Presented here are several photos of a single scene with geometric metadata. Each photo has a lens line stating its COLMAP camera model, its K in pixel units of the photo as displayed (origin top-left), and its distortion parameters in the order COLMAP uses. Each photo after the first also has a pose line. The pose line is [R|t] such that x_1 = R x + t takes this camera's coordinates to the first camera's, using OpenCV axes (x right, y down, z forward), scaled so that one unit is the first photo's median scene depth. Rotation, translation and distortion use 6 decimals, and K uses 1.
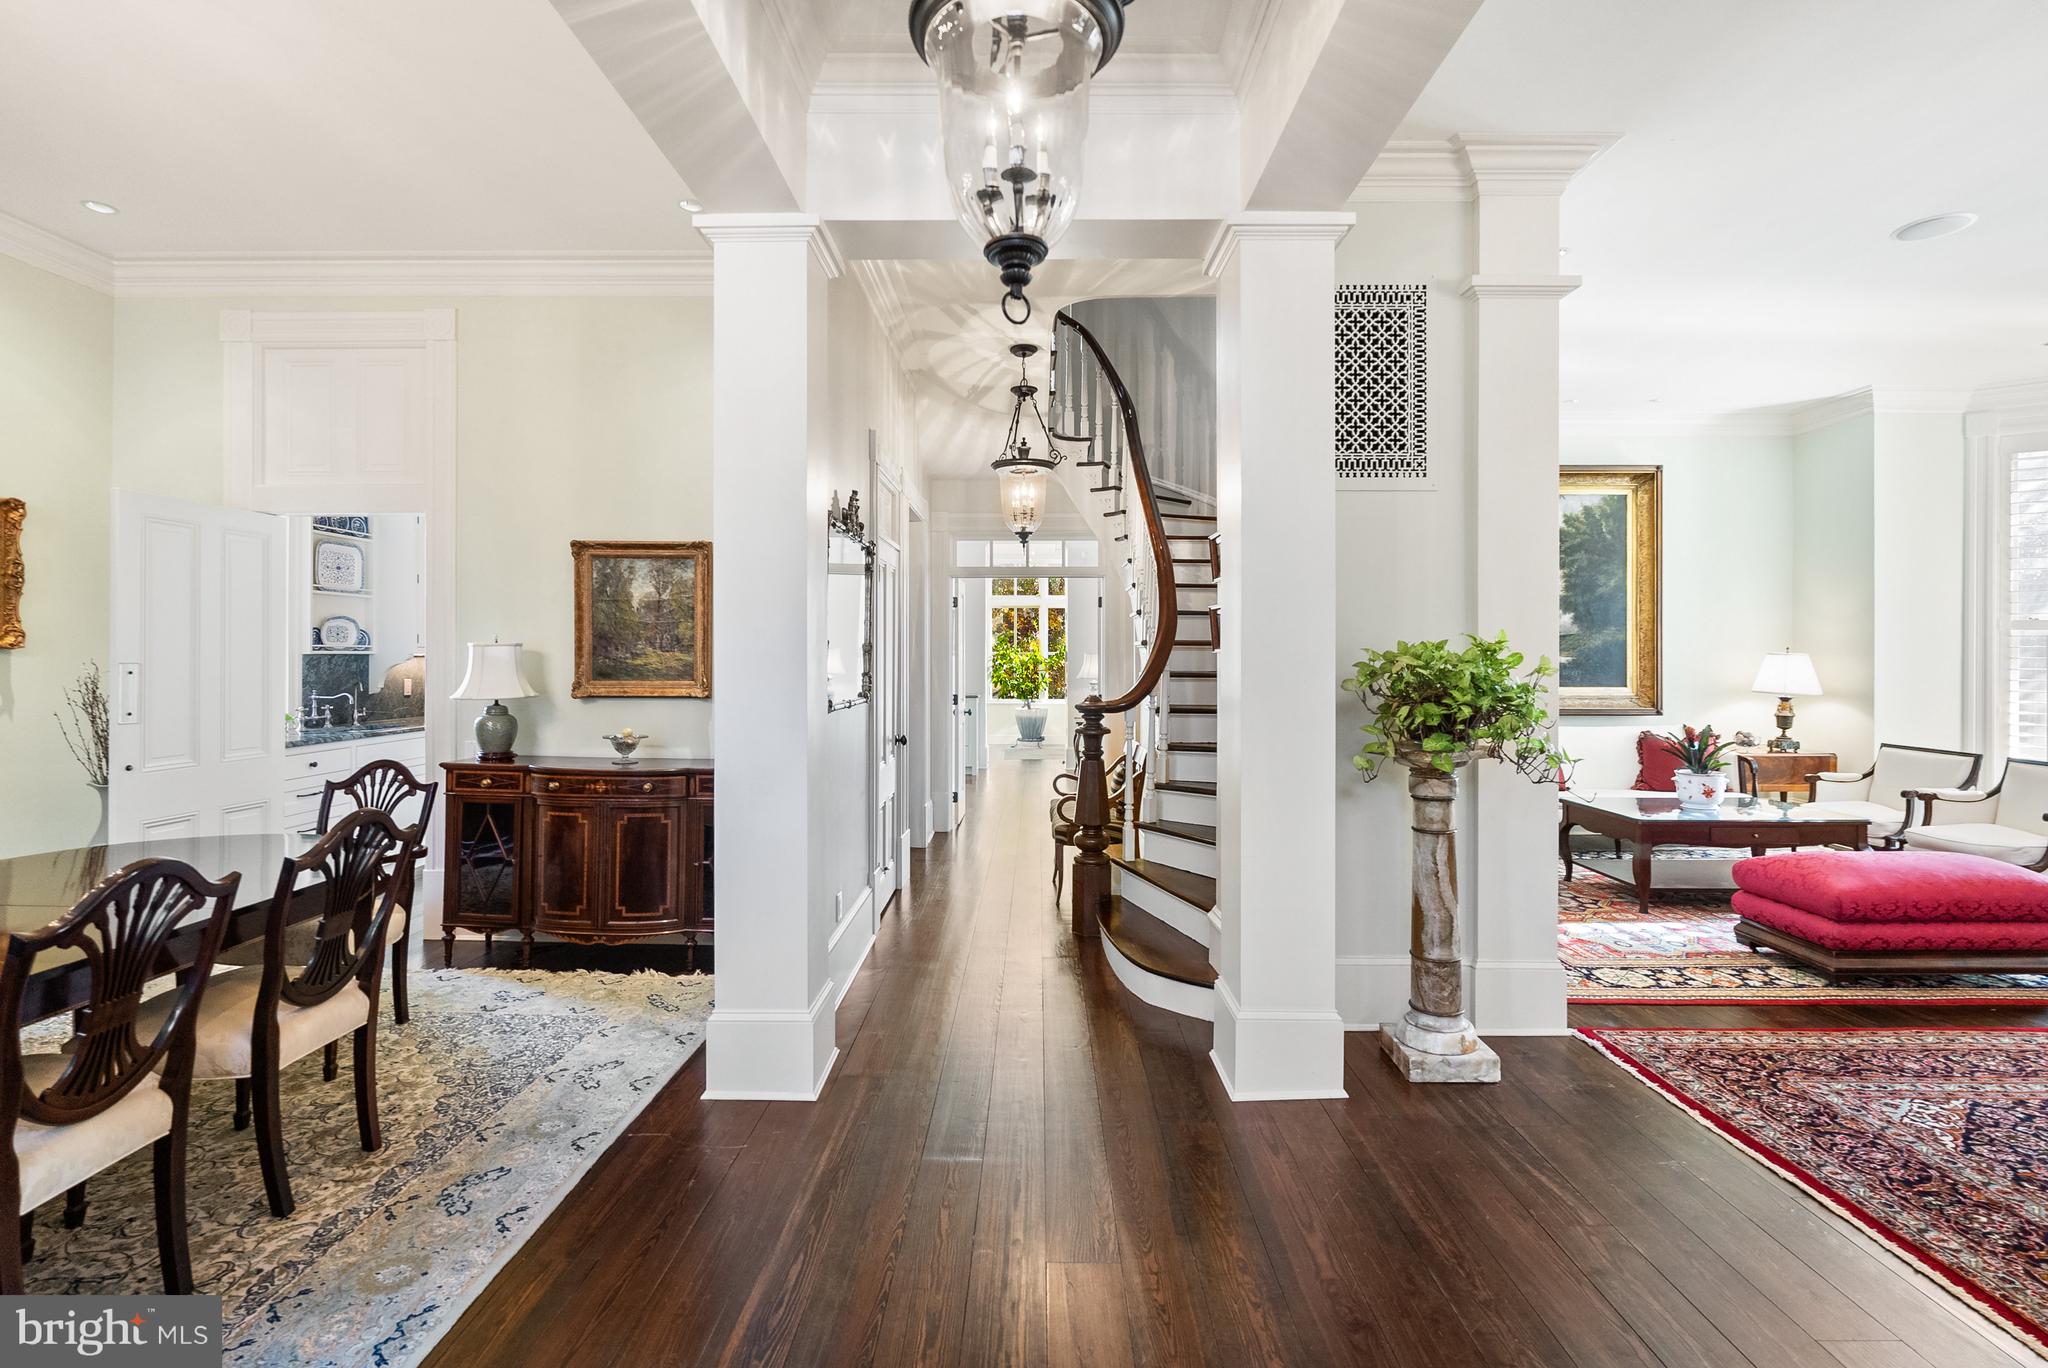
lens RADIAL K [[942.5, 0, 1027.1], [0, 942.5, 645.5], [0, 0, 1]] dist [0.000165, 0.000024]
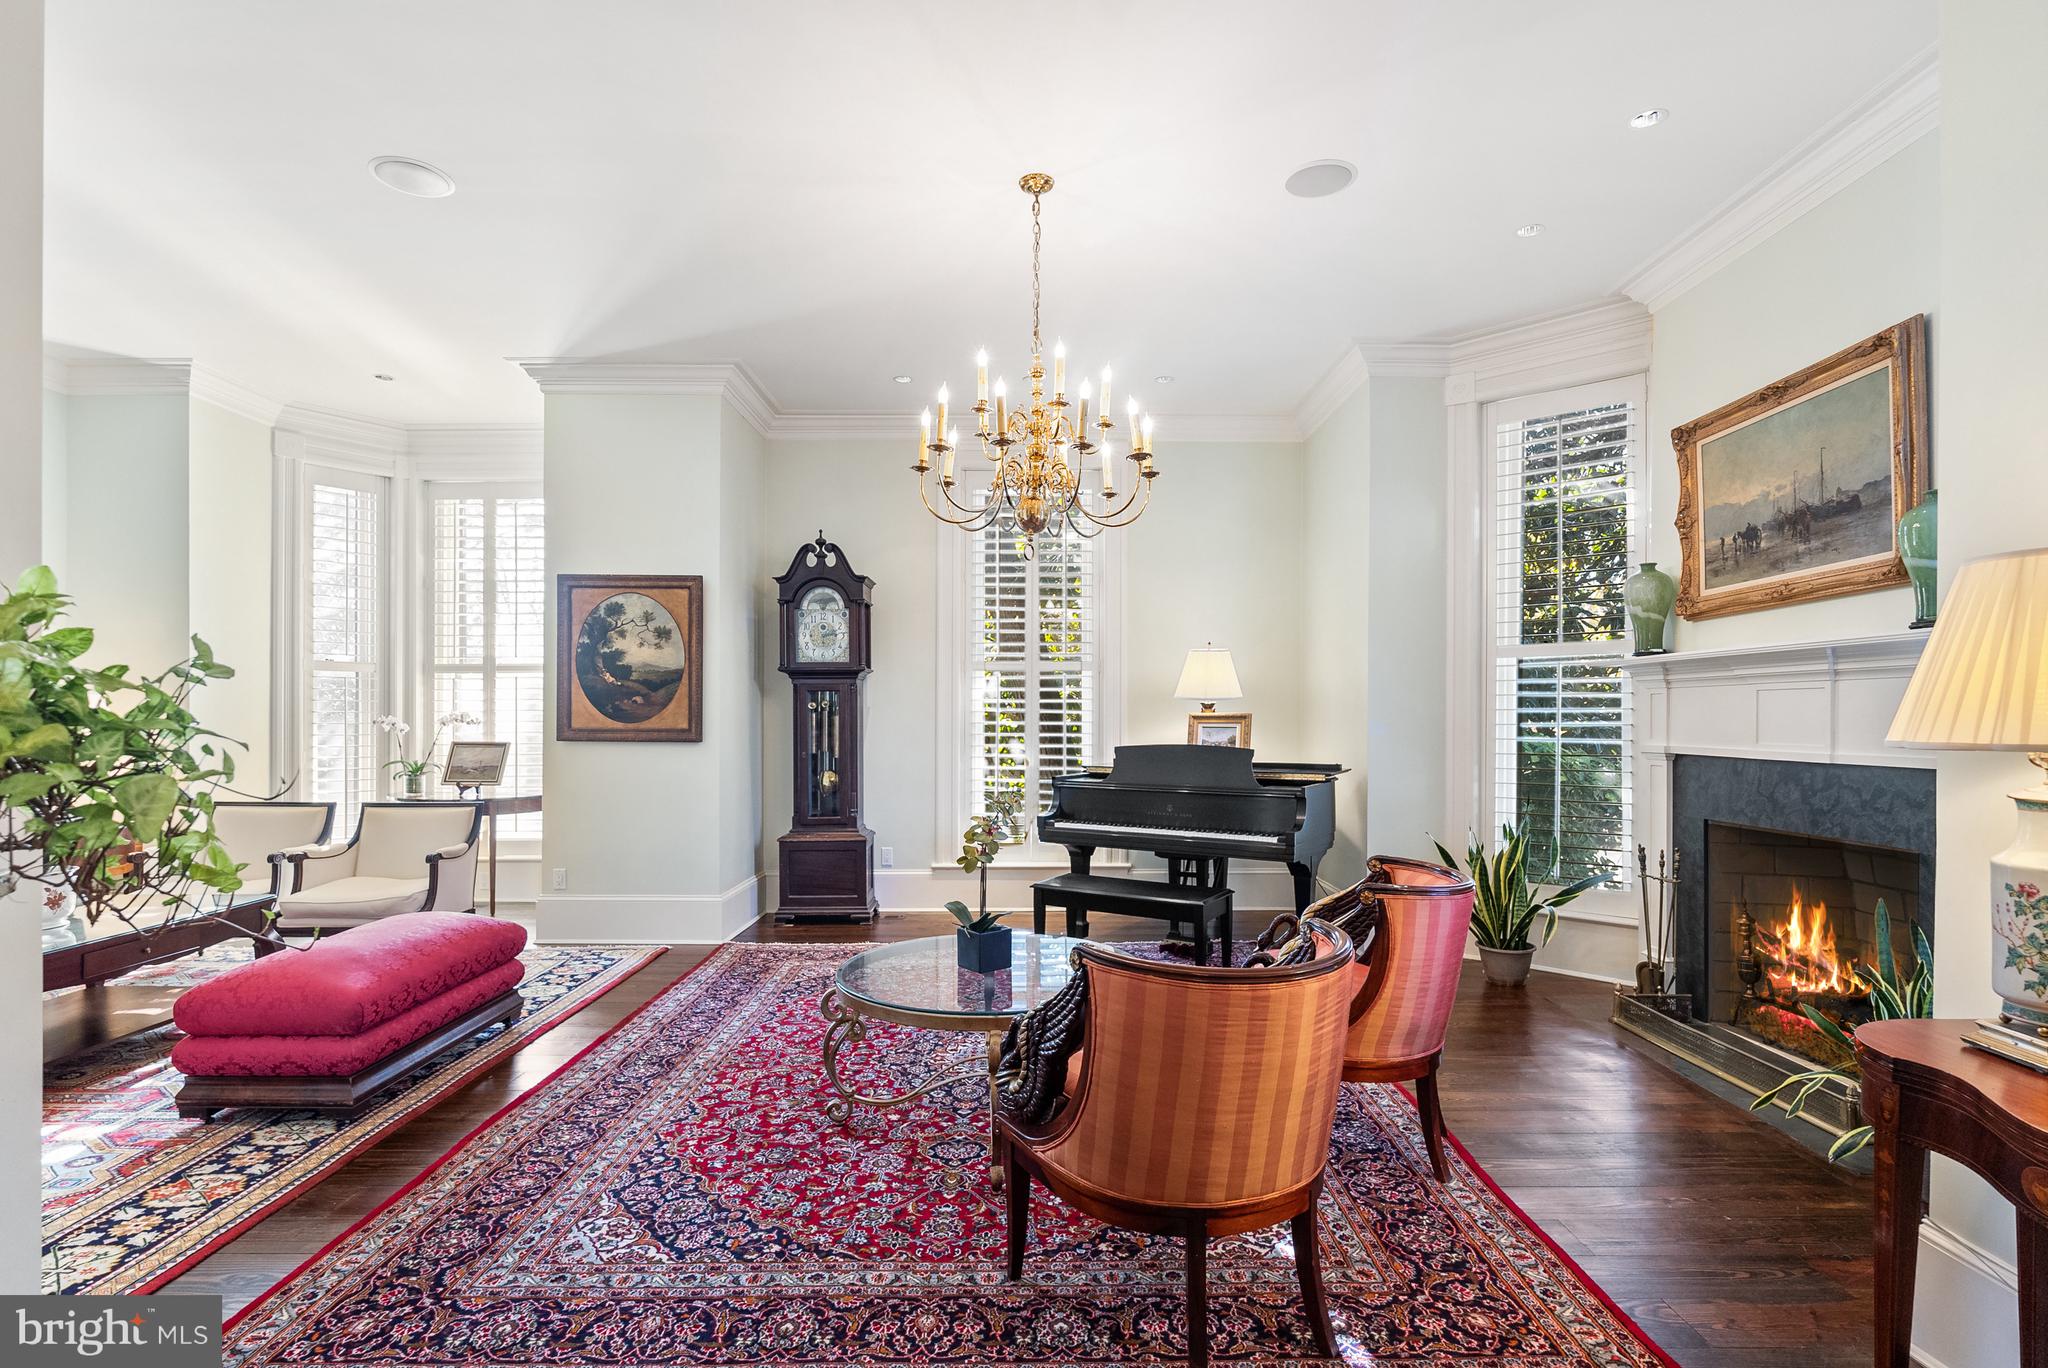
lens RADIAL K [[1004.0, 0, 1020.6], [0, 1004.0, 712.7], [0, 0, 1]] dist [-0.001791, -0.000429]
pose [[0.005511, -0.001414, 0.999984, 0.069911], [-0.004389, 0.999989, 0.001438, 0.033806], [-0.999975, -0.004397, 0.005504, 0.457228]]
